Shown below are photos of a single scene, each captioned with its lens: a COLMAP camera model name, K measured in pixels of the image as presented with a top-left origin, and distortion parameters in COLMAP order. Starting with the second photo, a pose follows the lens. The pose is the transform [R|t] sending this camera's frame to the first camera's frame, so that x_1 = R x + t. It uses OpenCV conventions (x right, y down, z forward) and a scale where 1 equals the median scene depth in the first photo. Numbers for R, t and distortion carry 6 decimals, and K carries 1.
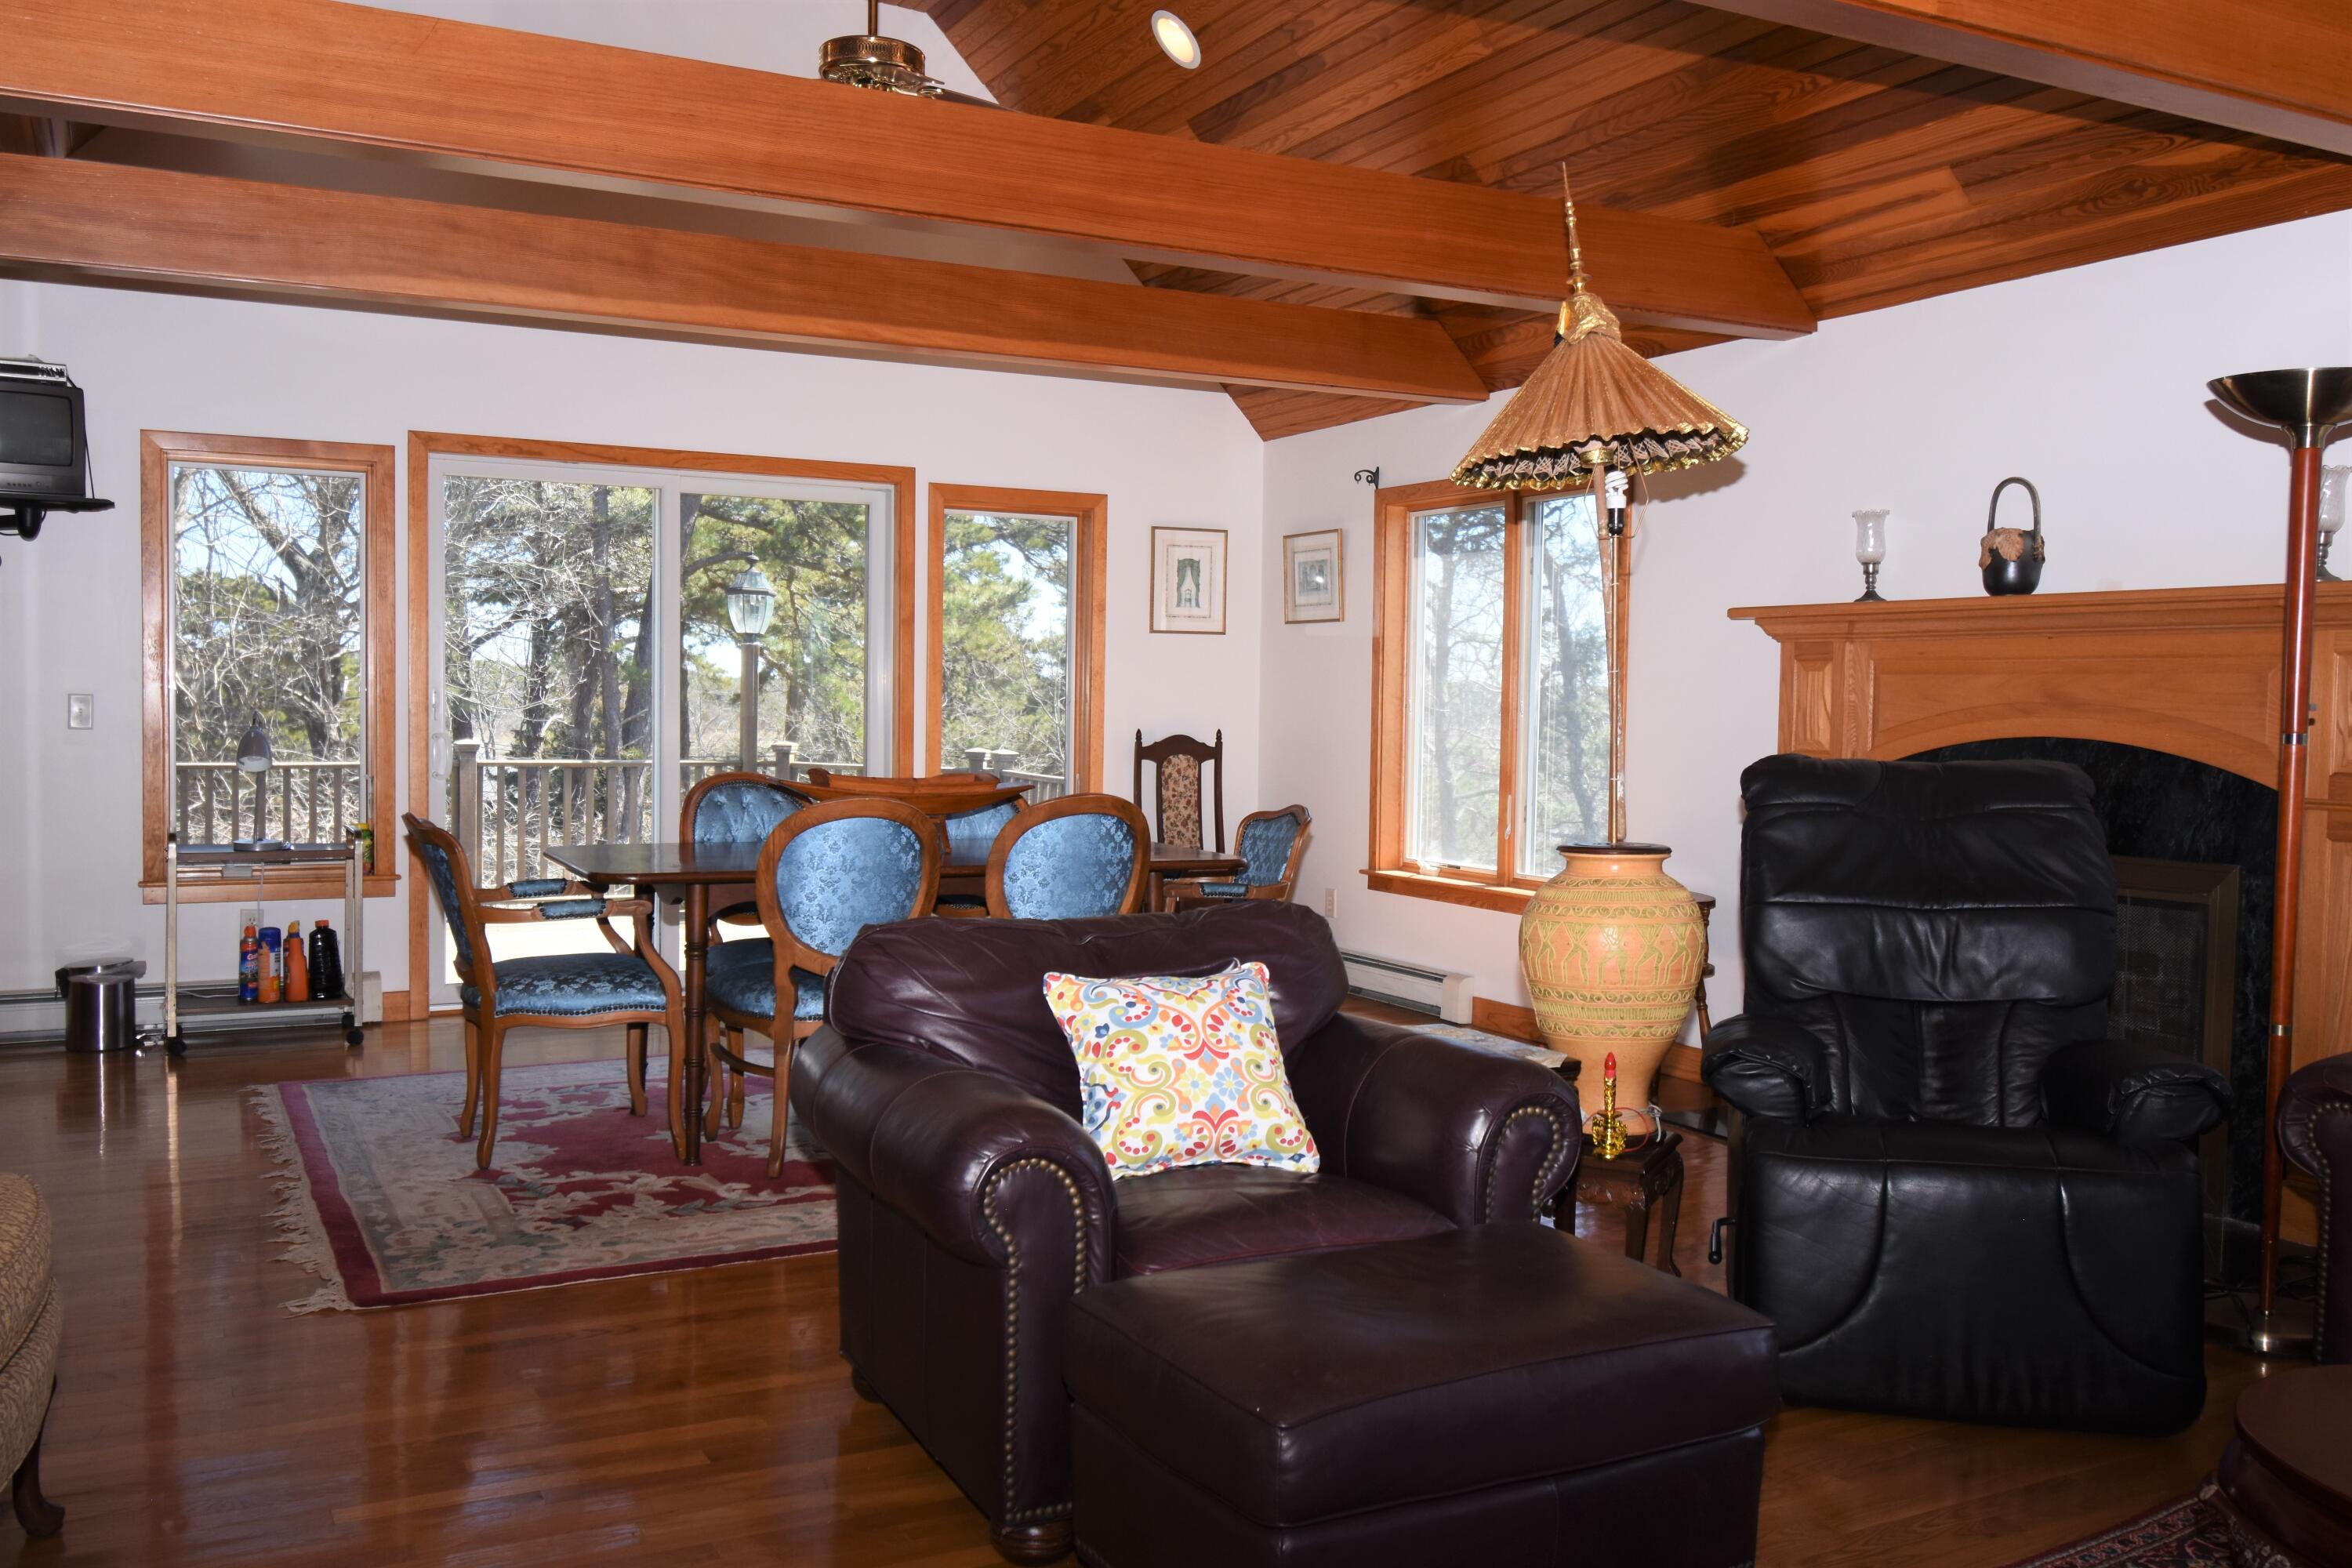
lens RADIAL K [[1949.8, 0, 1176.0], [0, 1949.8, 784.0], [0, 0, 1]] dist [-0.000534, -0.015114]
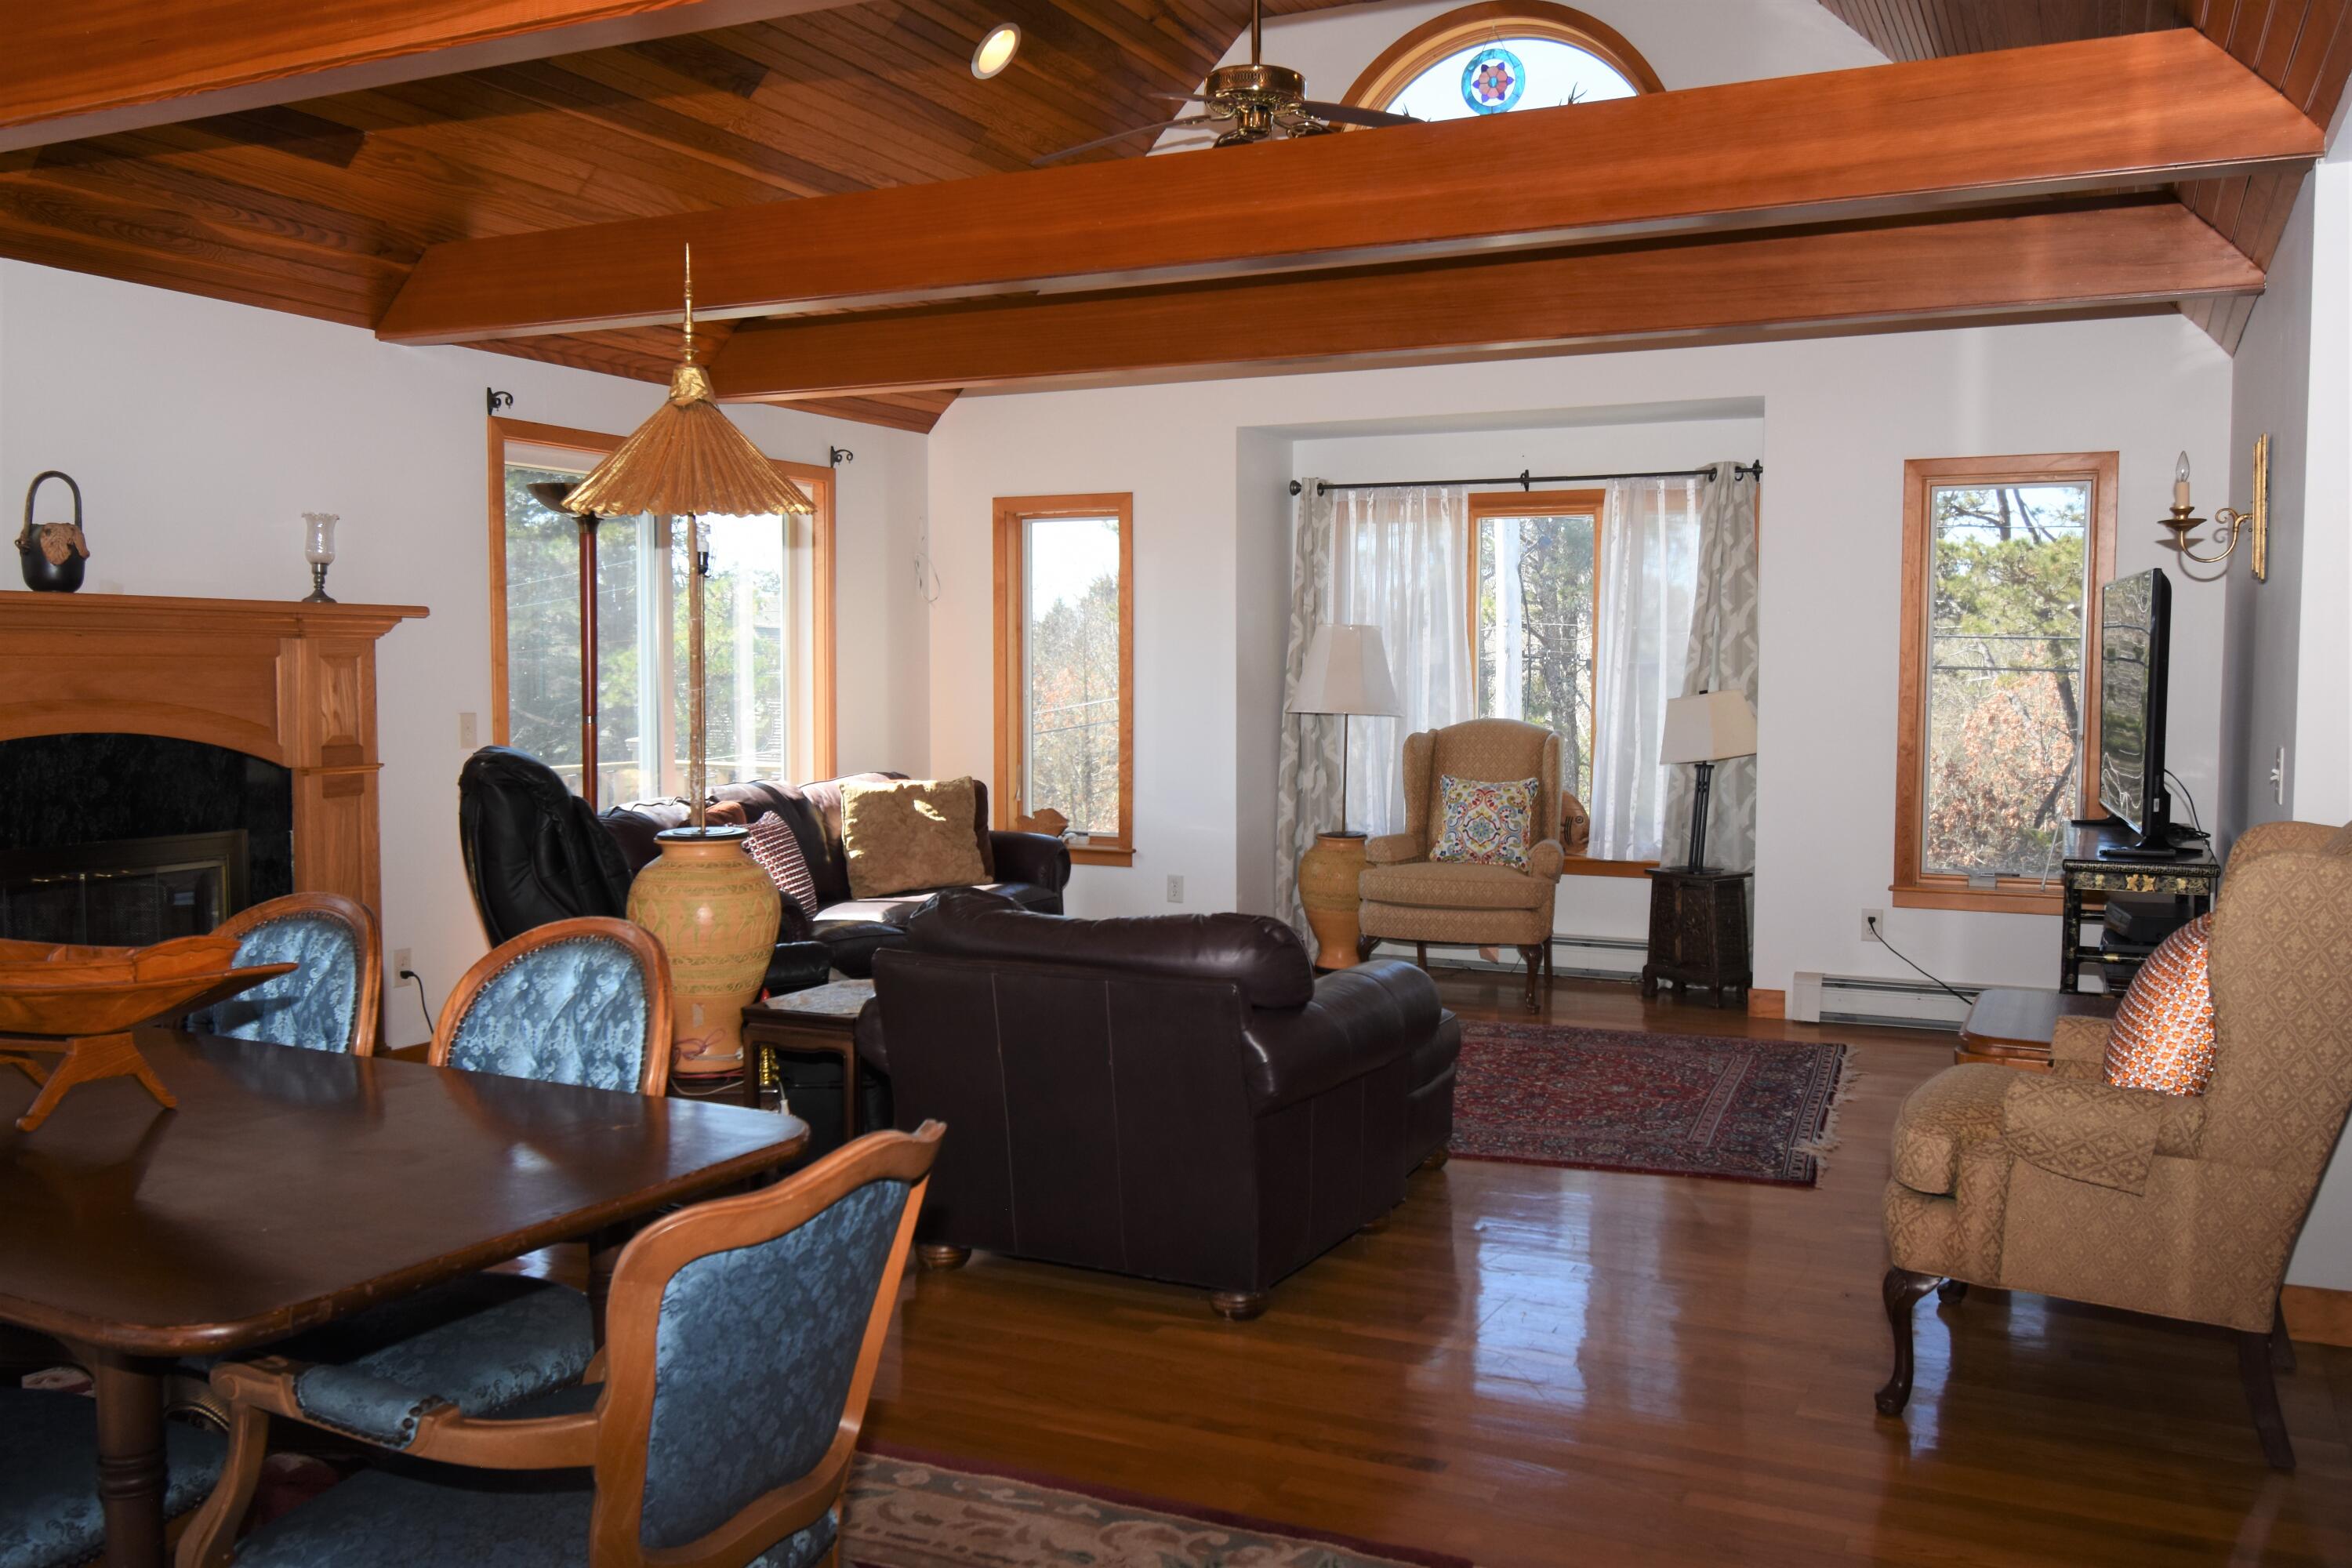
lens RADIAL K [[1949.8, 0, 1176.0], [0, 1949.8, 784.0], [0, 0, 1]] dist [-0.000534, -0.015114]
pose [[-0.581429, -0.064965, 0.810999, -0.712768], [0.025110, 0.994899, 0.097698, -0.083318], [-0.813209, 0.077169, -0.576832, 1.133626]]
